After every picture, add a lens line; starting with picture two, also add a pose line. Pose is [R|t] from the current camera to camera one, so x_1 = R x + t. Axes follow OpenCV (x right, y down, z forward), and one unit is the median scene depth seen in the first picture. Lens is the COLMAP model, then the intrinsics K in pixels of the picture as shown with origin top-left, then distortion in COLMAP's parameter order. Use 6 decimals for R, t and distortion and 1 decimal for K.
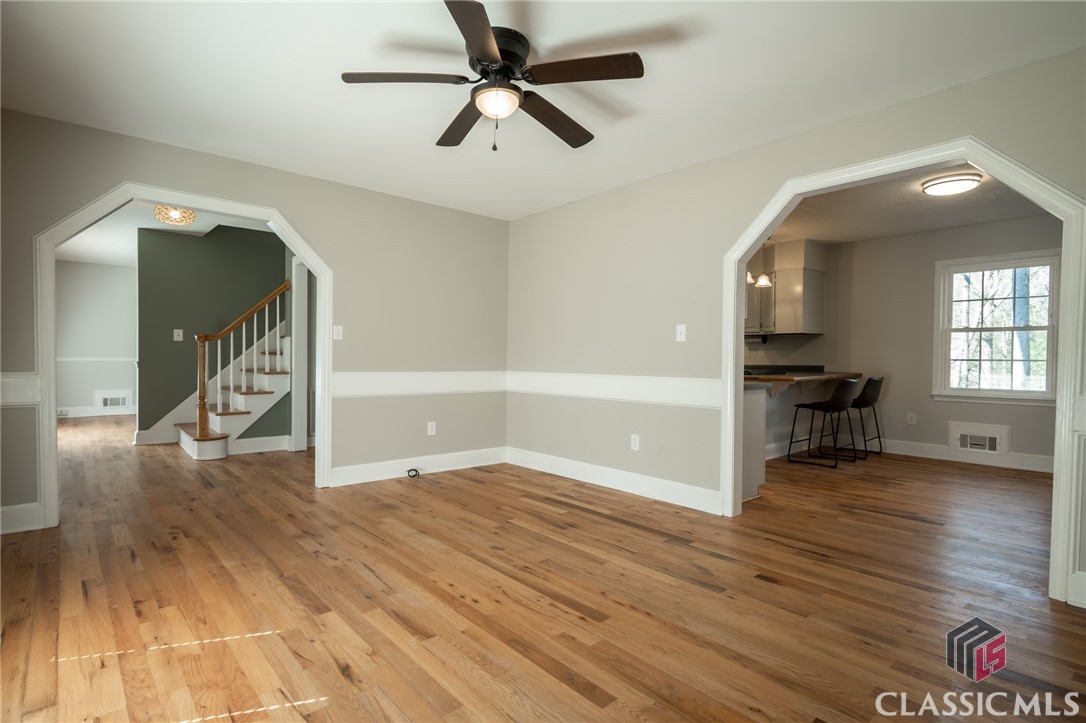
lens RADIAL K [[538.0, 0, 542.2], [0, 538.0, 360.6], [0, 0, 1]] dist [0.000129, 0.000614]
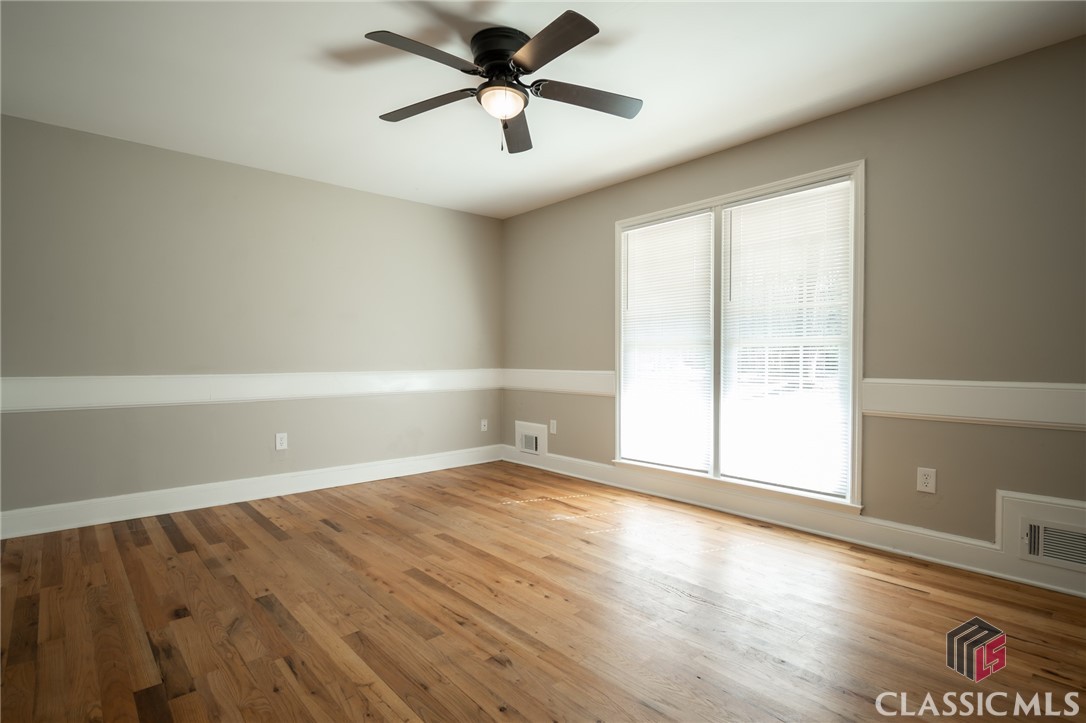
lens RADIAL K [[538.0, 0, 544.8], [0, 538.0, 362.8], [0, 0, 1]] dist [0.000129, 0.000614]
pose [[-0.999895, -0.010573, -0.009914, -0.136301], [-0.010817, 0.999633, 0.024828, -0.016401], [0.009648, 0.024932, -0.999643, 1.736386]]
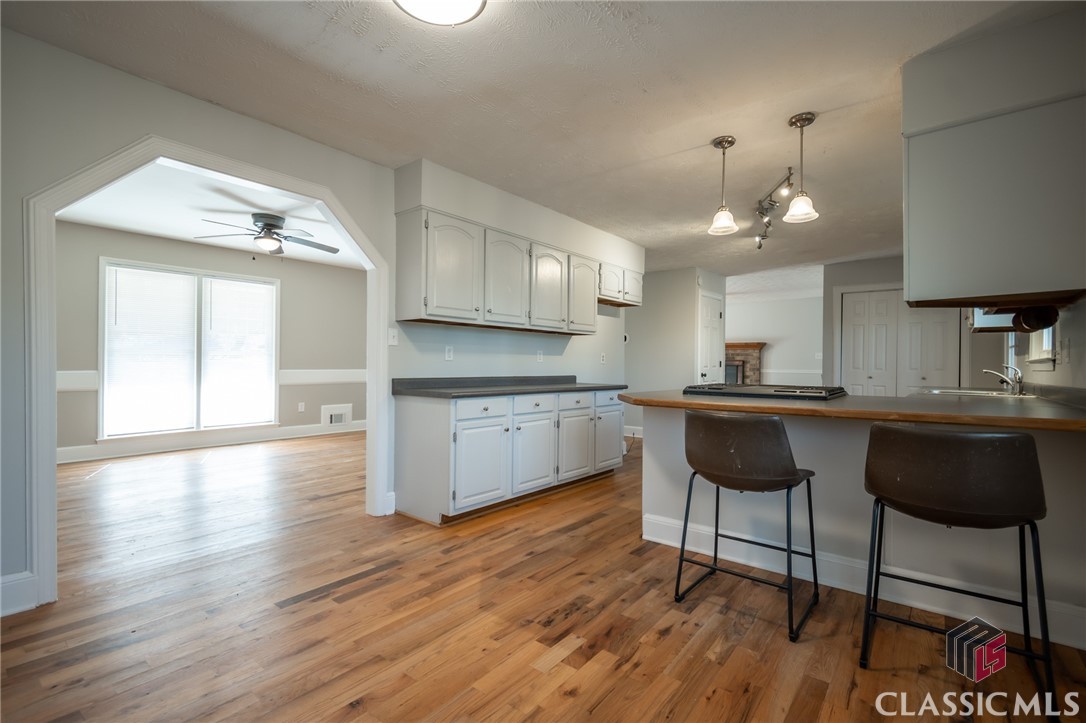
lens RADIAL K [[488.5, 0, 542.6], [0, 488.5, 360.8], [0, 0, 1]] dist [0.008145, -0.000189]
pose [[0.163182, -0.017649, -0.986438, 1.743366], [-0.015347, 0.999674, -0.020424, 0.019358], [0.986477, 0.018472, 0.162858, 1.531453]]
